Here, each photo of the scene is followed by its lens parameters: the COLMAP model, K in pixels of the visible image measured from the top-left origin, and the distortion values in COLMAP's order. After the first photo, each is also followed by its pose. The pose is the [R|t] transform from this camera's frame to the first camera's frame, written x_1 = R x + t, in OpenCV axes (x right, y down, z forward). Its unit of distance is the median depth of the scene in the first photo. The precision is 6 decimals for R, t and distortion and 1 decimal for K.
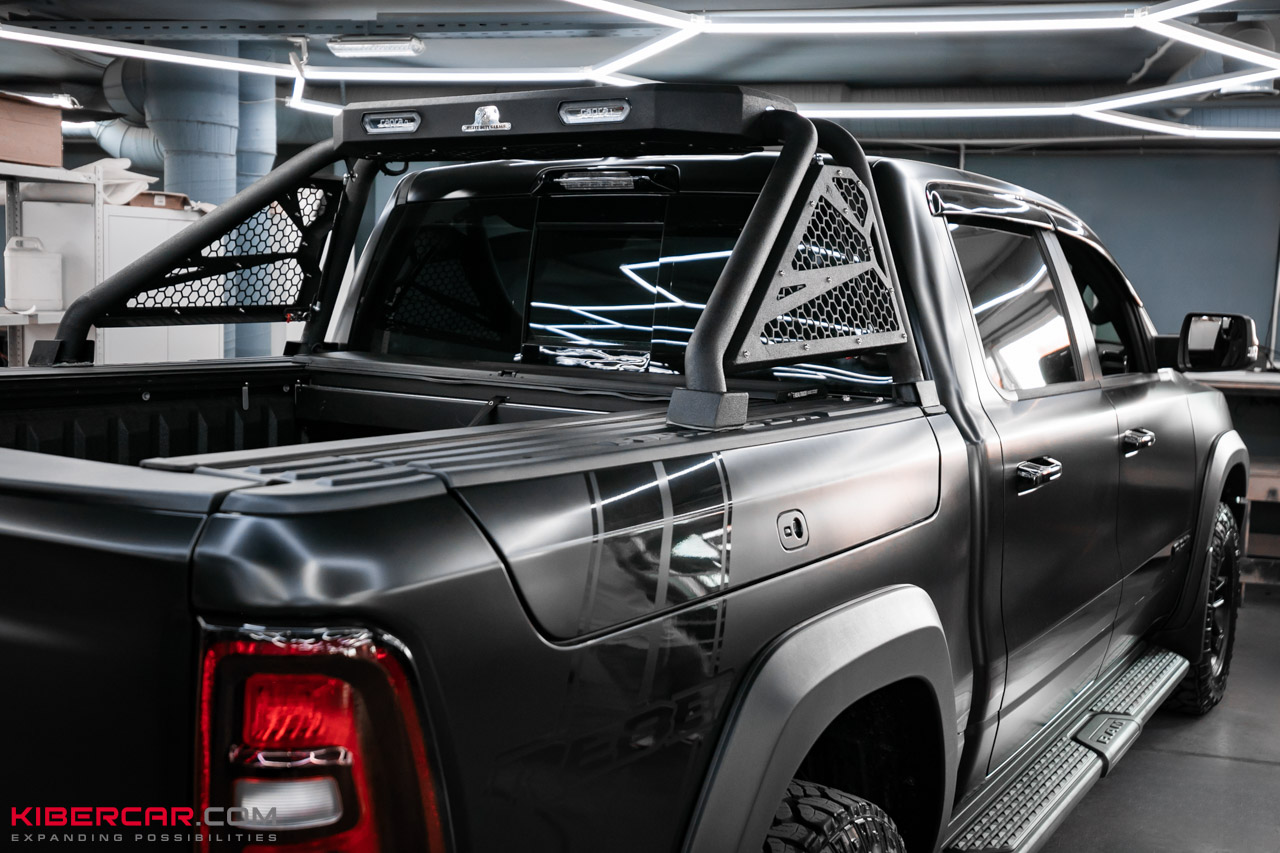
lens RADIAL K [[1560.8, 0, 638.6], [0, 1560.8, 316.7], [0, 0, 1]] dist [0.093132, -0.028429]
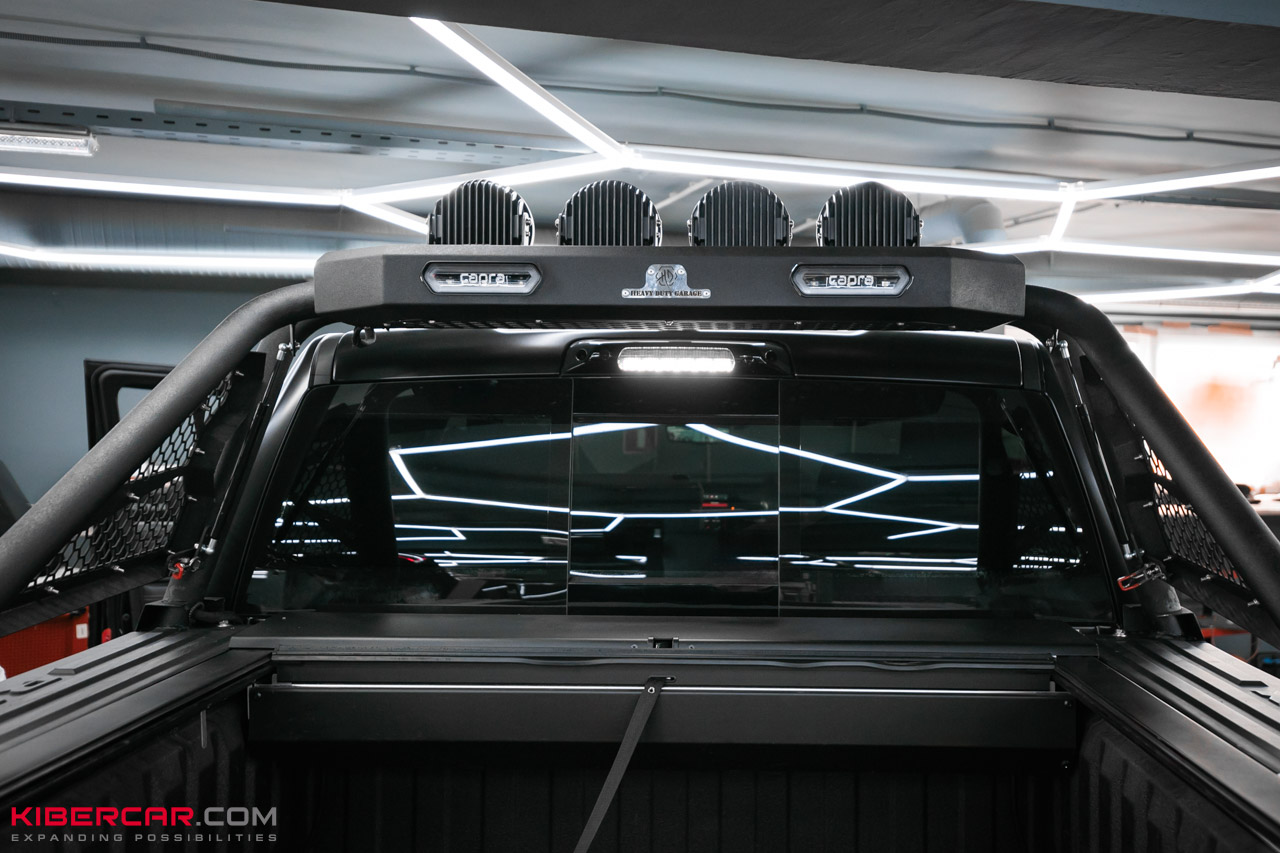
lens RADIAL K [[1560.8, 0, 638.6], [0, 1560.8, 316.7], [0, 0, 1]] dist [0.093132, -0.028429]
pose [[0.830578, 0.022860, 0.556434, -0.411013], [0.019421, 0.997360, -0.069964, -0.050968], [-0.556564, 0.068917, 0.827941, 0.351029]]
